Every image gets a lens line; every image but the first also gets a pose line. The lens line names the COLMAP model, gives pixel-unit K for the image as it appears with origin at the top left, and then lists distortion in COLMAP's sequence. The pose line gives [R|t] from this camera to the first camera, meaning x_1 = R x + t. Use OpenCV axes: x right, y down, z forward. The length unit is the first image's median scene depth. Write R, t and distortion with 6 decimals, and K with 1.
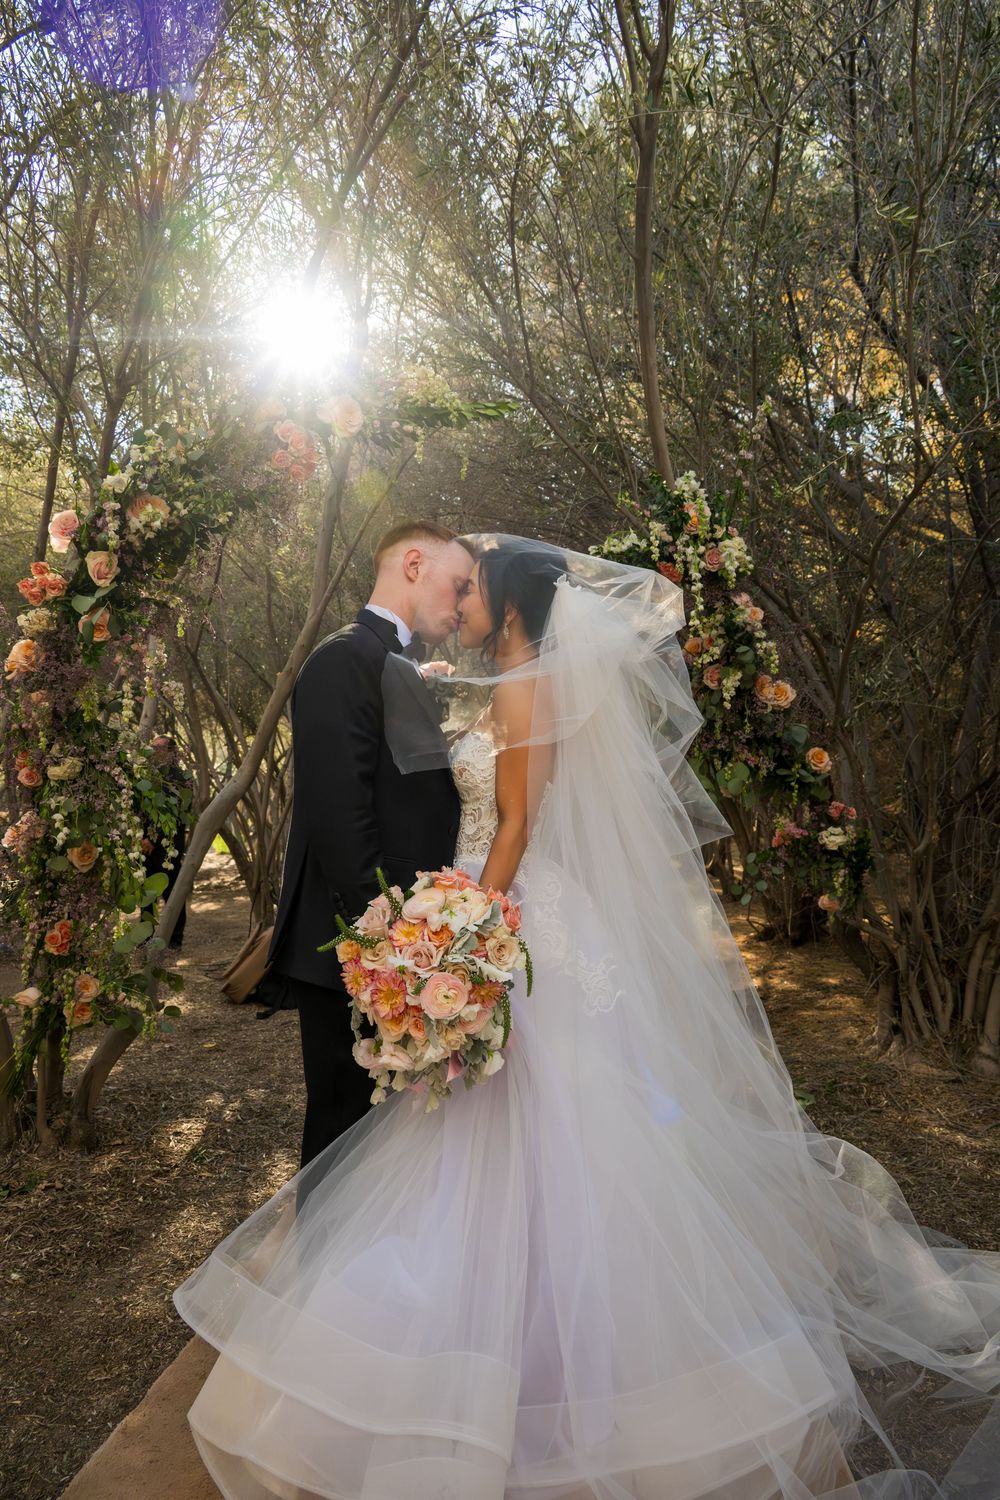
lens RADIAL K [[976.0, 0, 500.0], [0, 976.0, 750.0], [0, 0, 1]] dist [0.000945, 0.004627]
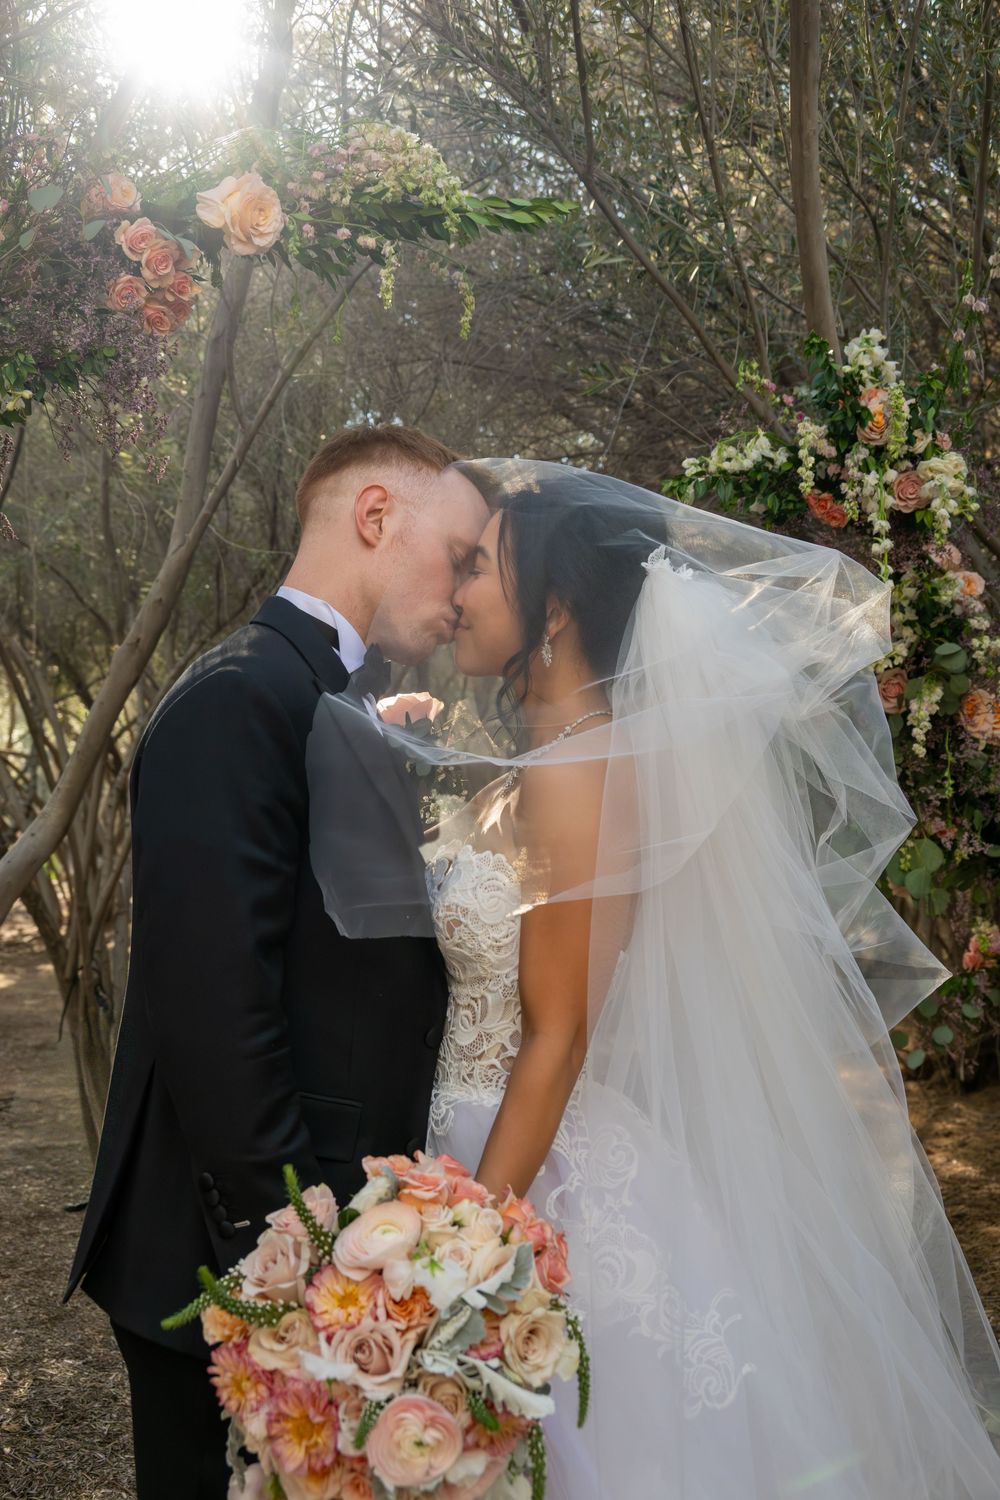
lens RADIAL K [[1570.7, 0, 500.0], [0, 1570.7, 750.0], [0, 0, 1]] dist [-0.006642, -0.014540]
pose [[0.999315, 0.034265, 0.013990, -0.022567], [-0.034570, 0.999156, 0.022196, -0.070324], [-0.013217, -0.022665, 0.999656, 0.129201]]
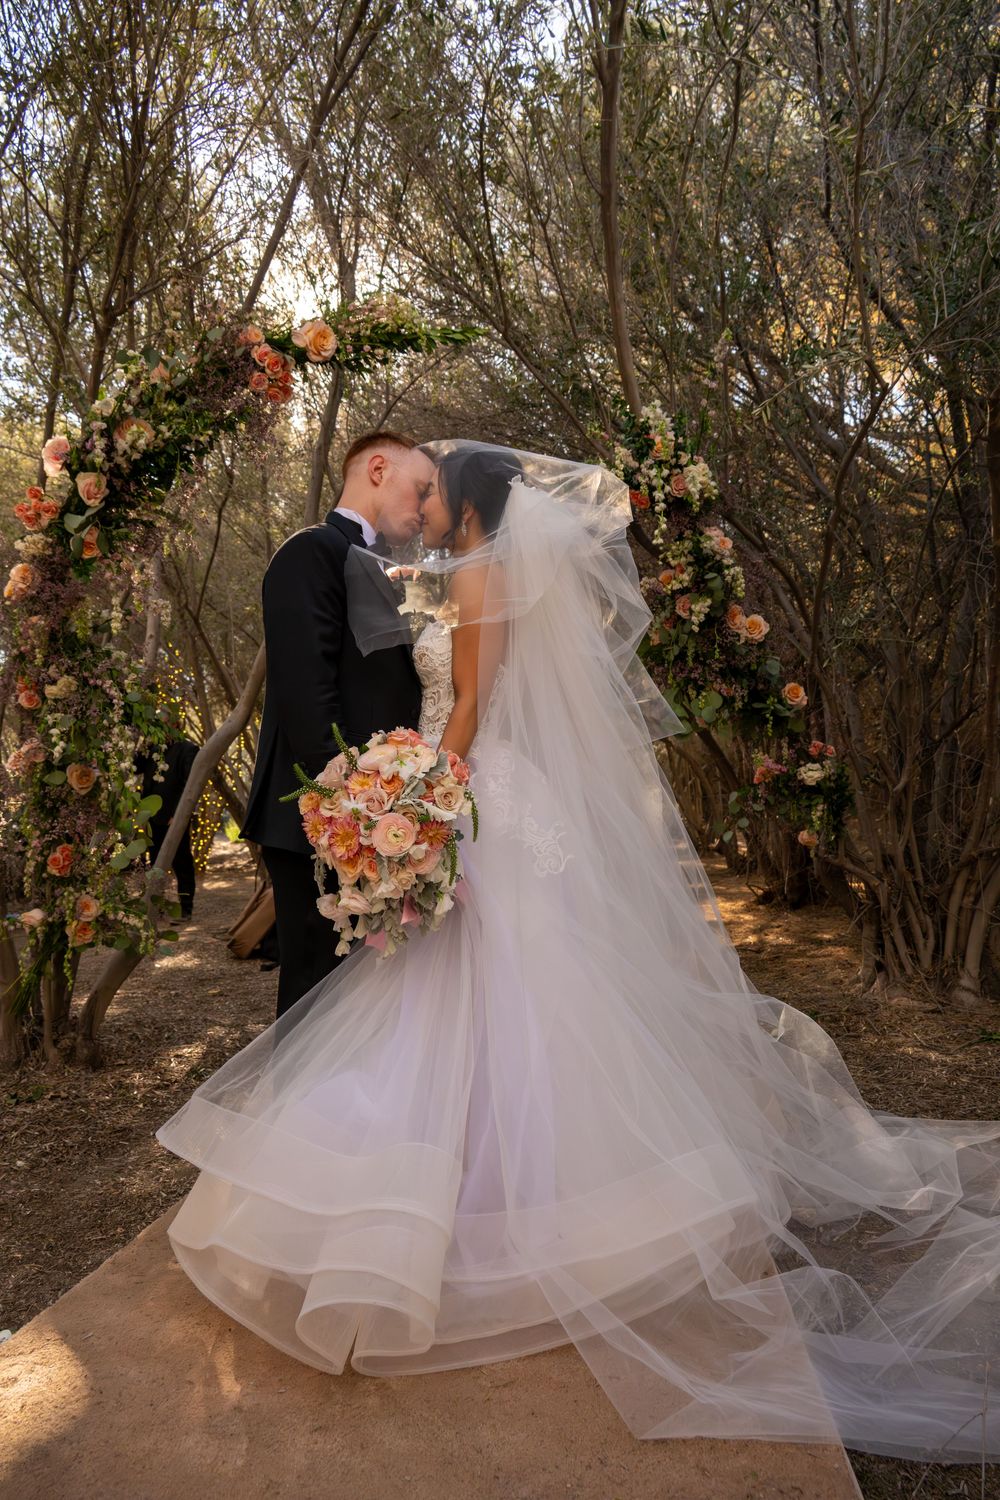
lens RADIAL K [[976.0, 0, 500.0], [0, 976.0, 750.0], [0, 0, 1]] dist [0.000945, 0.004627]
pose [[0.999851, -0.008616, -0.014974, 0.047415], [0.008722, 0.999937, 0.007021, 0.090687], [0.014913, -0.007150, 0.999863, -0.053010]]
